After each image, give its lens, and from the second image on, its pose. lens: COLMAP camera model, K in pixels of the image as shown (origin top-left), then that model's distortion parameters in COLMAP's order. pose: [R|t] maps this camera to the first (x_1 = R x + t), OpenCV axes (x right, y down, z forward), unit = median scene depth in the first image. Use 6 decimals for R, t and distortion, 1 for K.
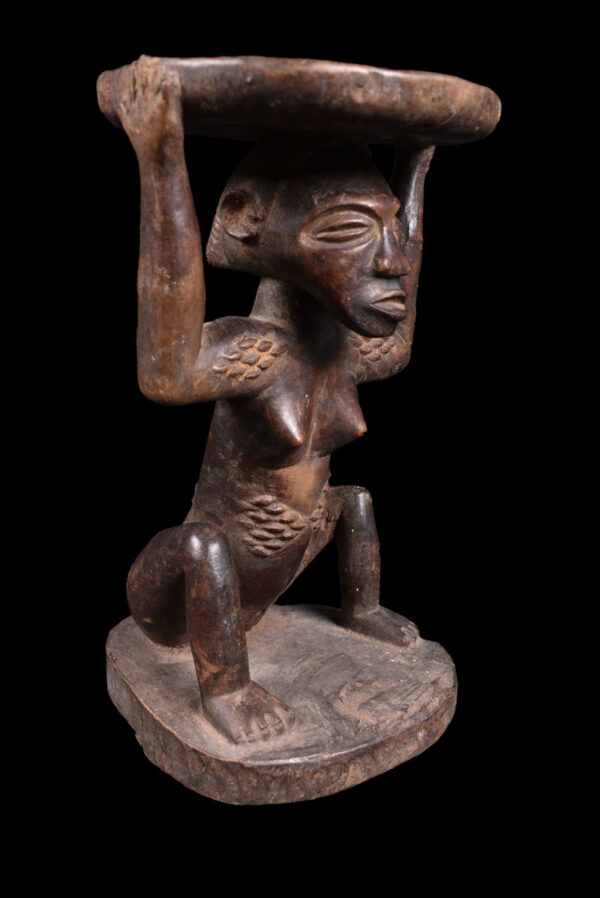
lens RADIAL K [[856.2, 0, 301.2], [0, 856.2, 449.8], [0, 0, 1]] dist [-0.085352, 0.000000]
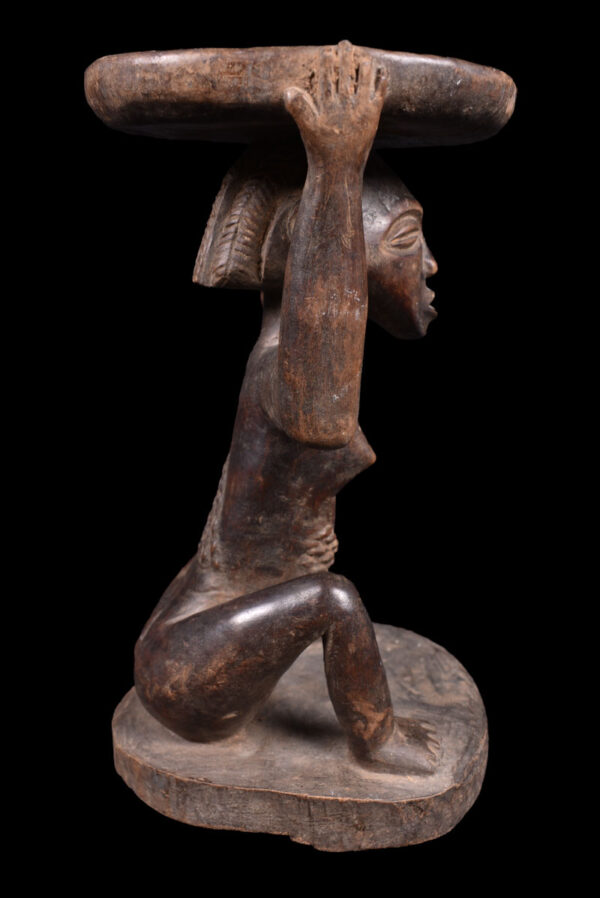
lens RADIAL K [[856.2, 0, 298.7], [0, 856.2, 451.3], [0, 0, 1]] dist [-0.085352, 0.000000]
pose [[0.674772, -0.236759, 0.699019, -0.773378], [0.226746, 0.967843, 0.108930, -0.148864], [-0.702331, 0.084997, 0.706758, 0.403550]]
